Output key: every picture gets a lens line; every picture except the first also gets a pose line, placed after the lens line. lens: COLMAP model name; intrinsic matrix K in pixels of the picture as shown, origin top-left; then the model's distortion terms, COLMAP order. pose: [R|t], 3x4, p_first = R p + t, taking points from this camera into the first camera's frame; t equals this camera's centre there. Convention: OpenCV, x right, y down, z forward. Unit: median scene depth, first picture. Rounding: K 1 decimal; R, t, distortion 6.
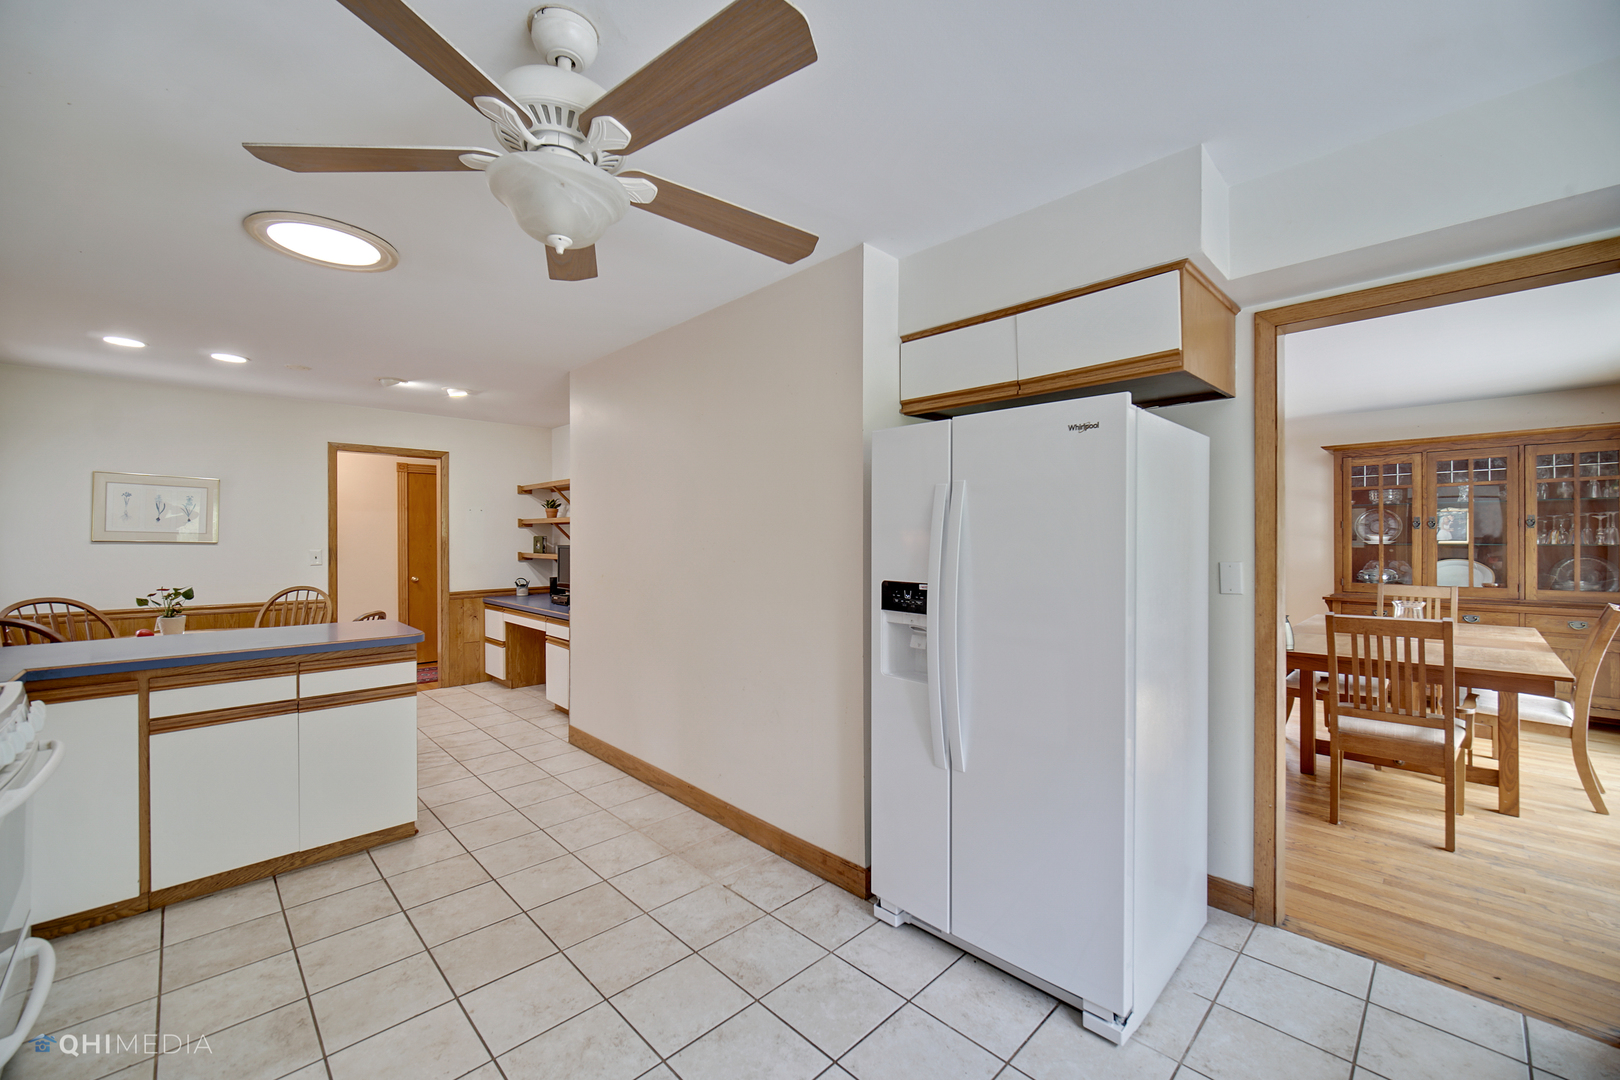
lens RADIAL K [[633.7, 0, 808.5], [0, 633.7, 539.0], [0, 0, 1]] dist [0.004235, -0.000033]
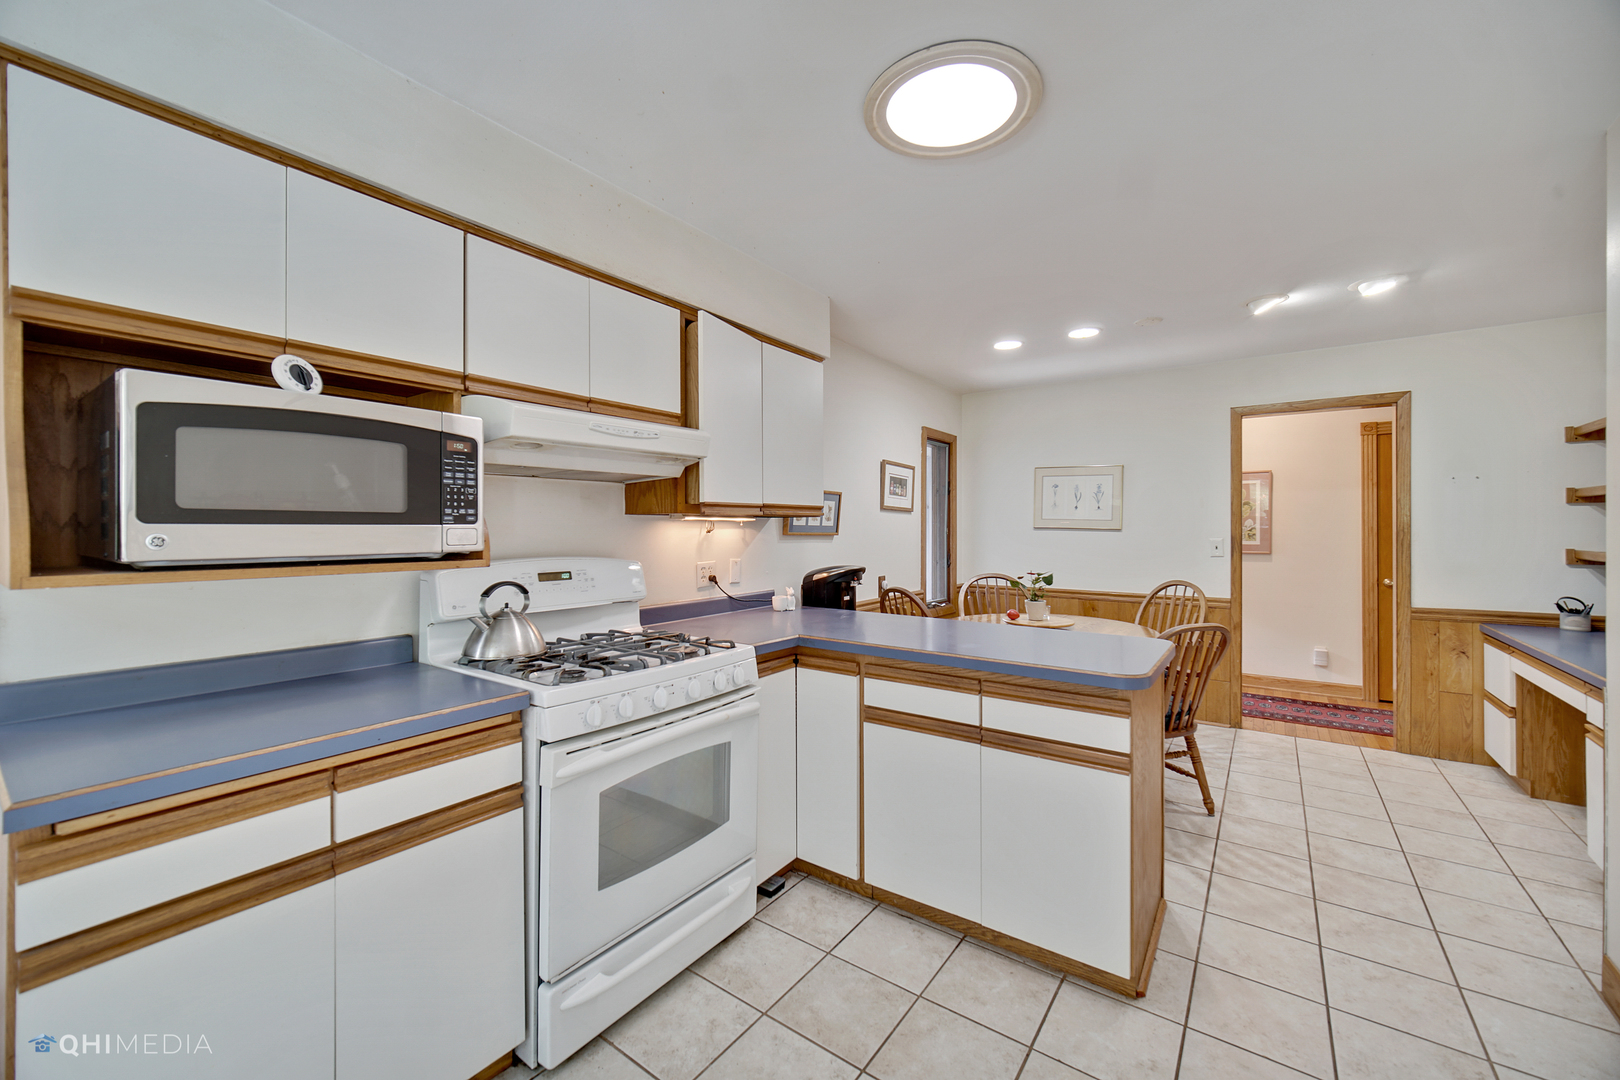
lens RADIAL K [[633.7, 0, 807.6], [0, 633.7, 531.3], [0, 0, 1]] dist [0.004235, -0.000033]
pose [[0.170264, 0.005632, -0.985382, -0.038358], [-0.001614, 0.999984, 0.005436, 0.004344], [0.985397, 0.000665, 0.170270, 0.340523]]
